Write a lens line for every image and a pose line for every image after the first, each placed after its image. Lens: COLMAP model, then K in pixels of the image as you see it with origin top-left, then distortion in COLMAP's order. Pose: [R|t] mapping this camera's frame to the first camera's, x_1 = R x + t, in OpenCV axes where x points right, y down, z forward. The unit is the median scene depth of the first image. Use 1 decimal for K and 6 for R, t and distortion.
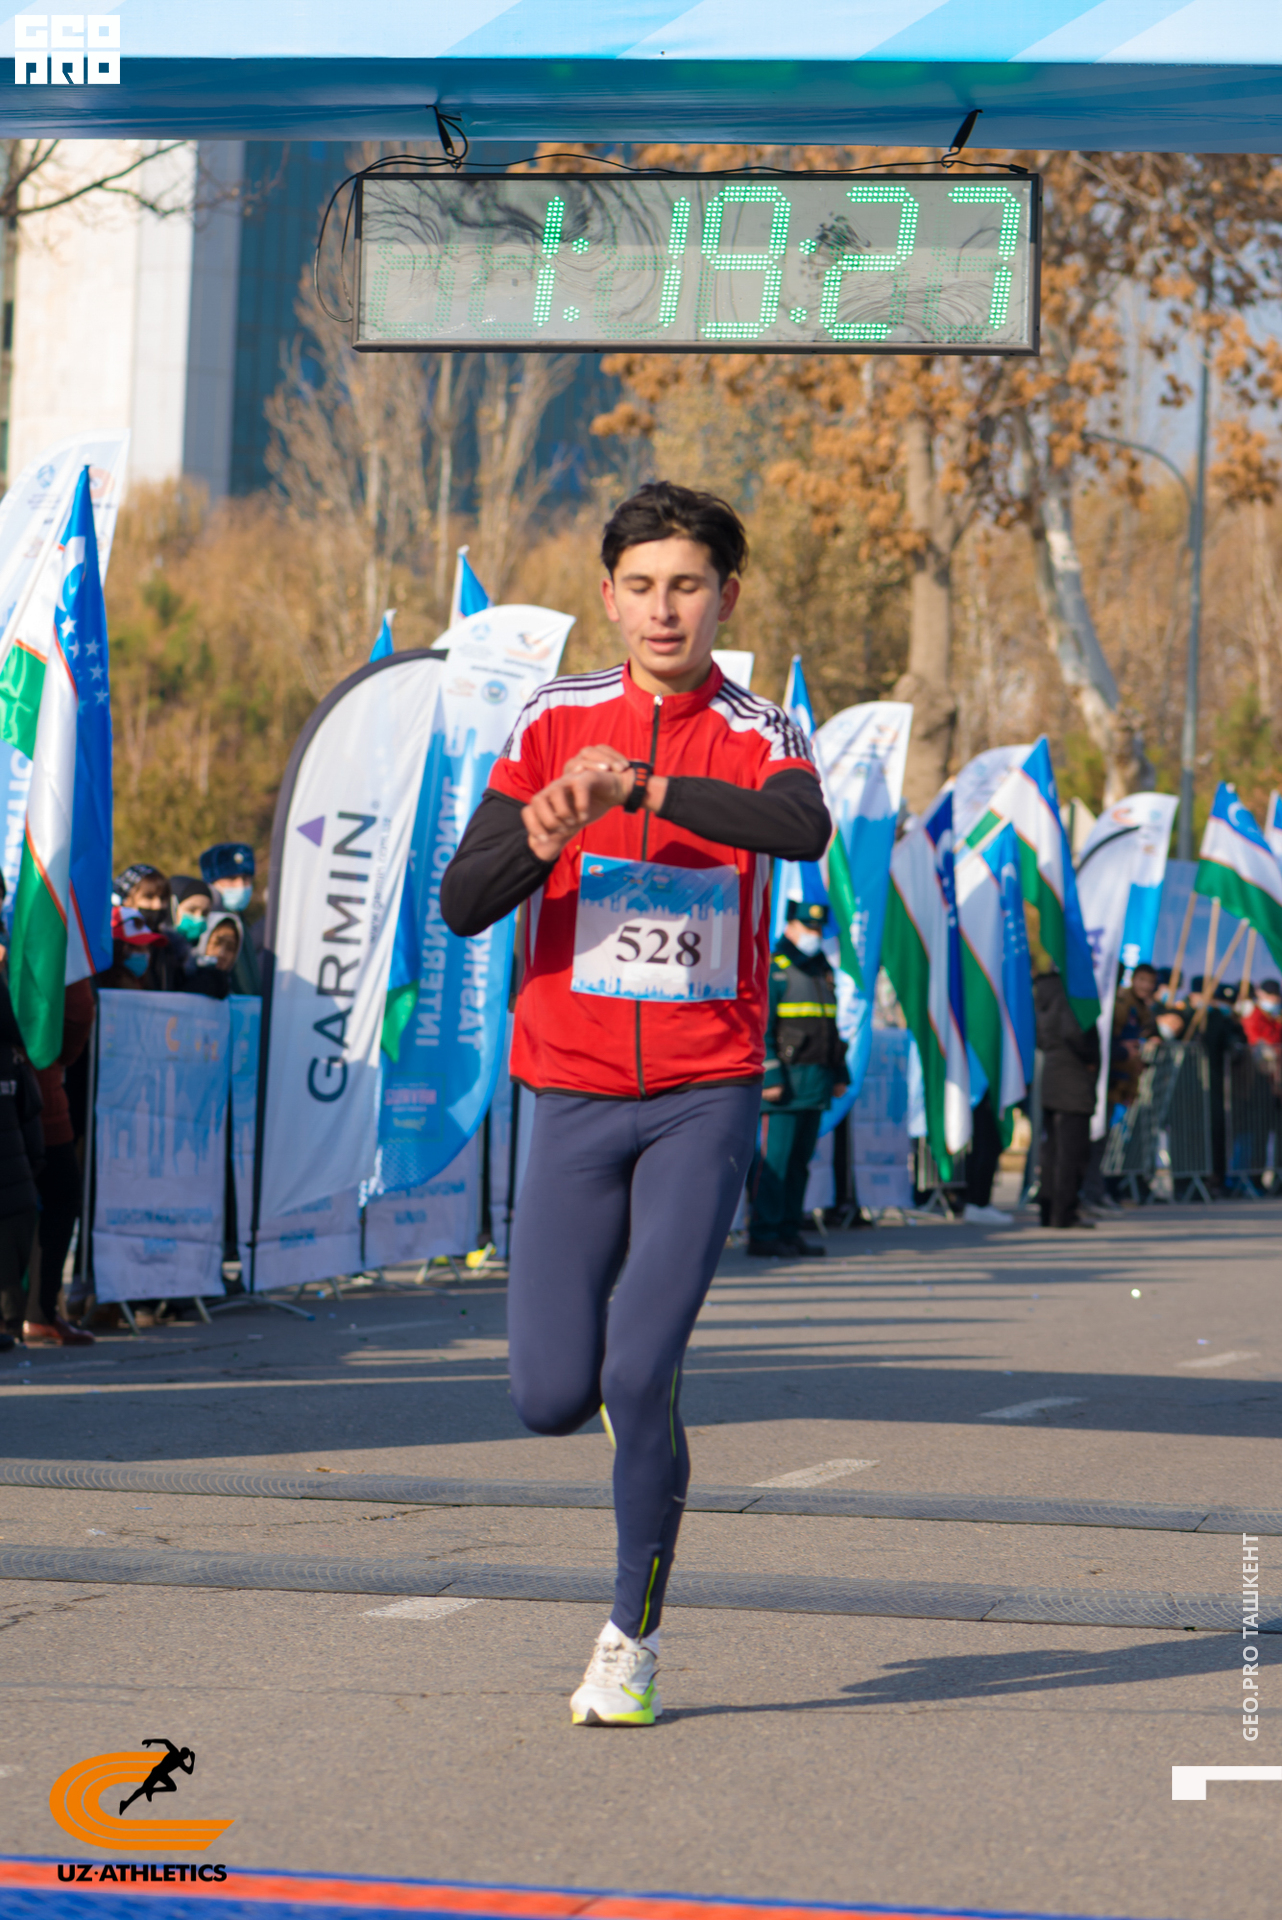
lens RADIAL K [[6772.5, 0, 641.0], [0, 6772.5, 960.0], [0, 0, 1]] dist [-0.313872, 3.507847]
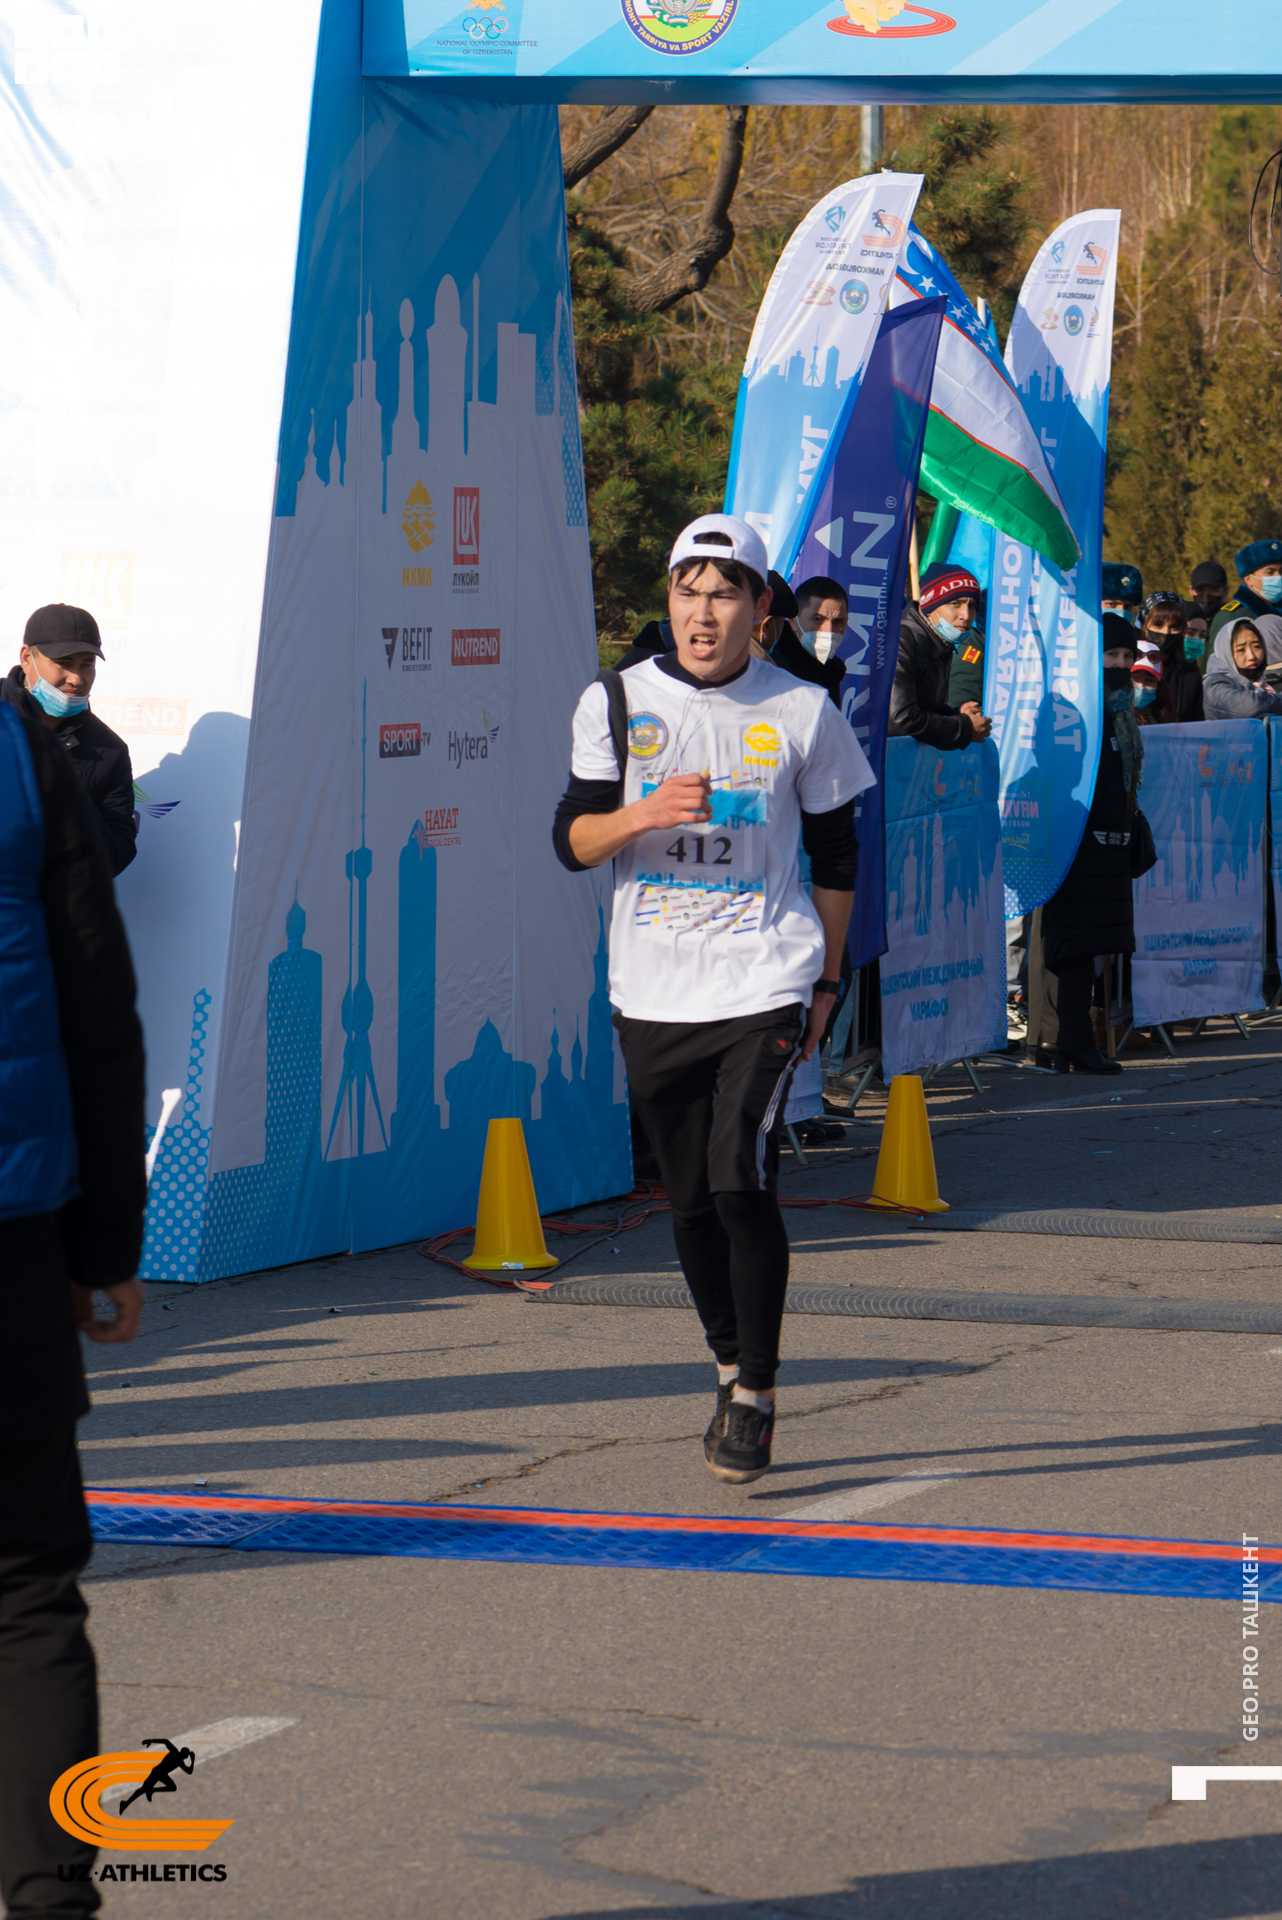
lens RADIAL K [[9095.6, 0, 642.3], [0, 9095.6, 1180.7], [0, 0, 1]] dist [0.262018, -71.166749]
pose [[0.988665, -0.004423, -0.150072, 0.083034], [0.017480, 0.996159, 0.085801, -0.071222], [0.149116, -0.087452, 0.984945, -0.596095]]
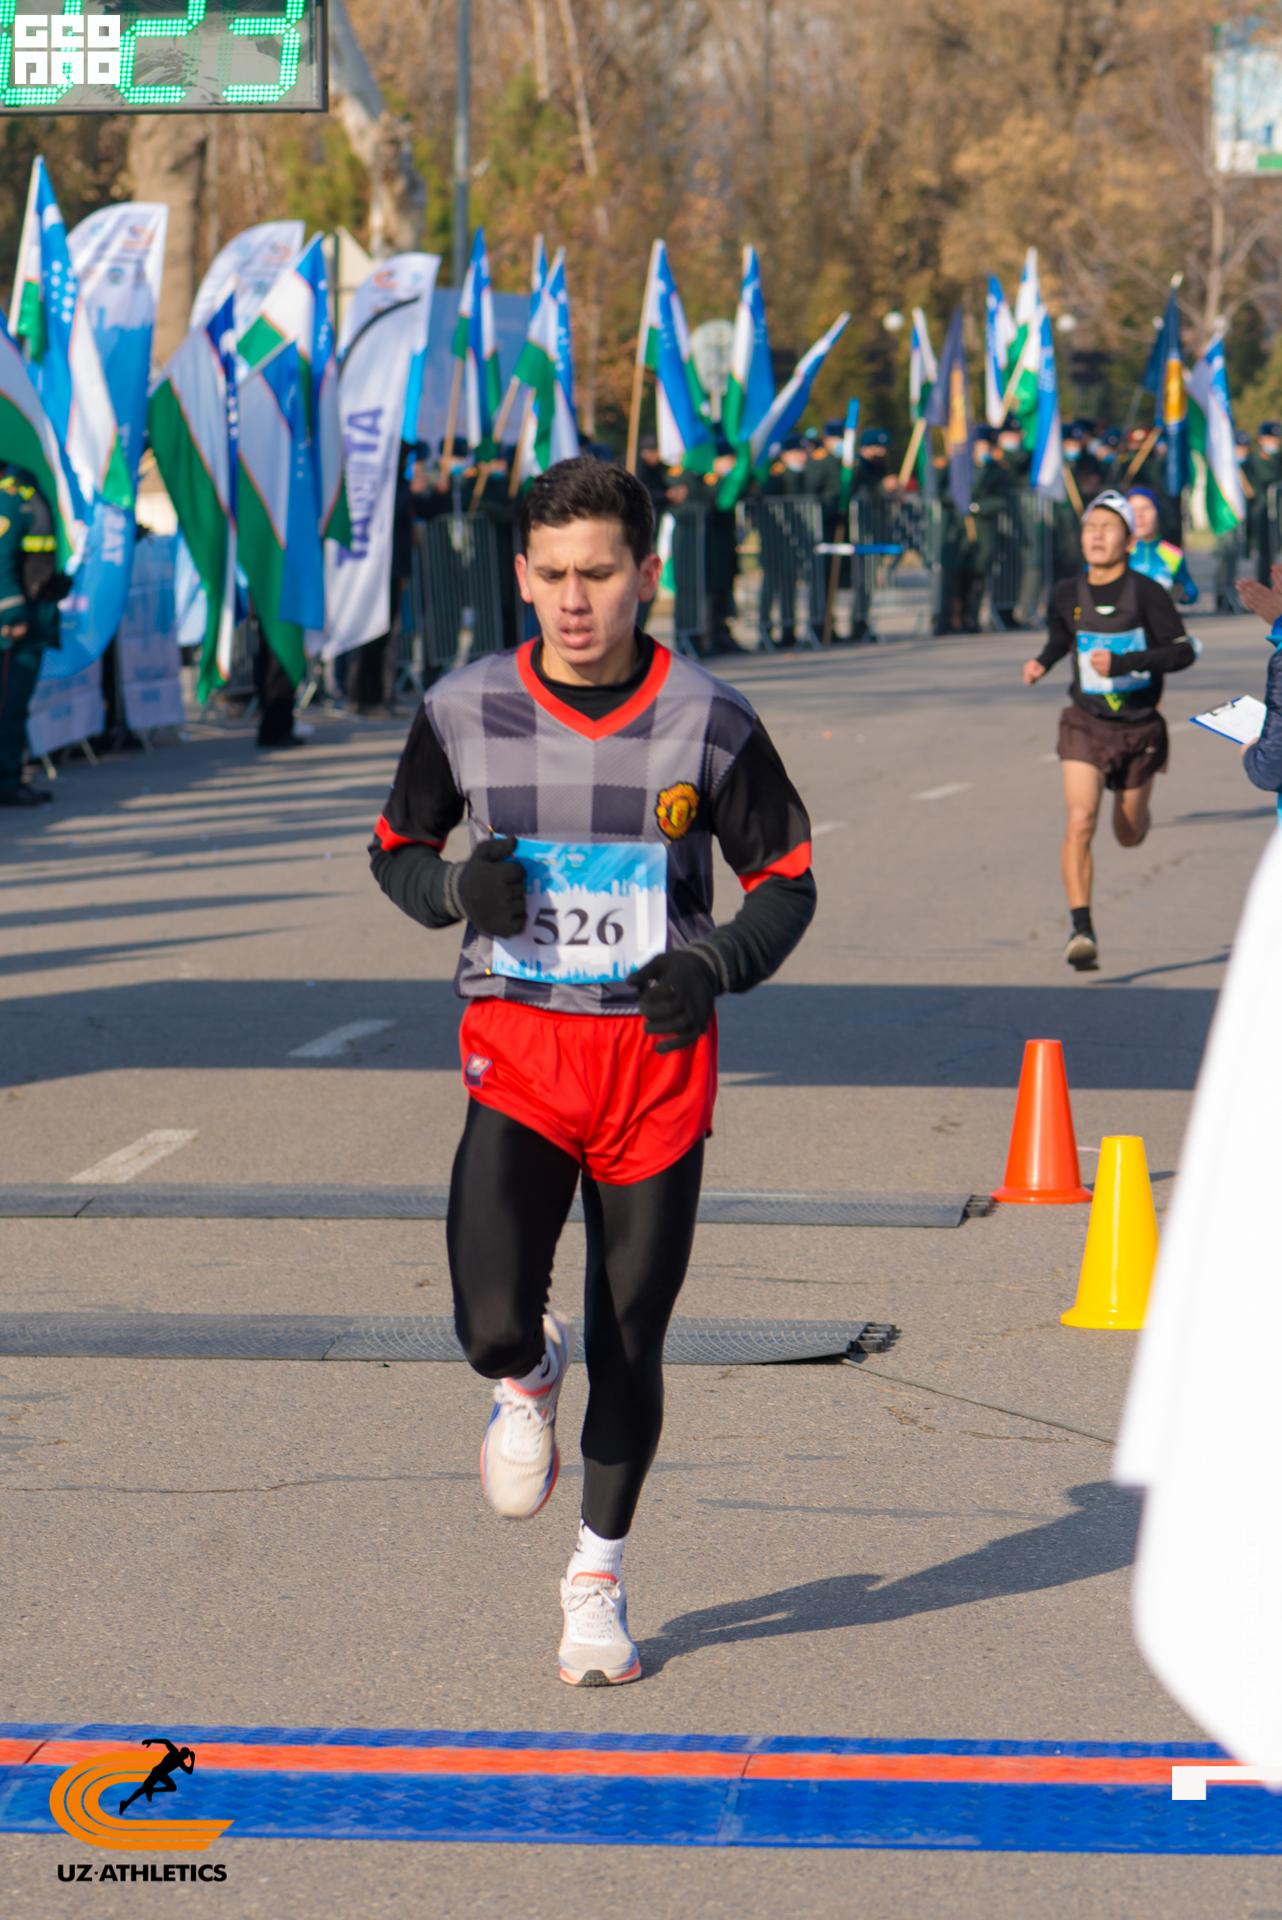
lens RADIAL K [[7858.1, 0, 641.0], [0, 7858.1, 960.0], [0, 0, 1]] dist [-0.163022, 0.226411]
pose [[0.994149, -0.039073, 0.100704, -0.018830], [0.030040, 0.995515, 0.089704, -0.063386], [-0.103757, -0.086154, 0.990864, -0.199025]]
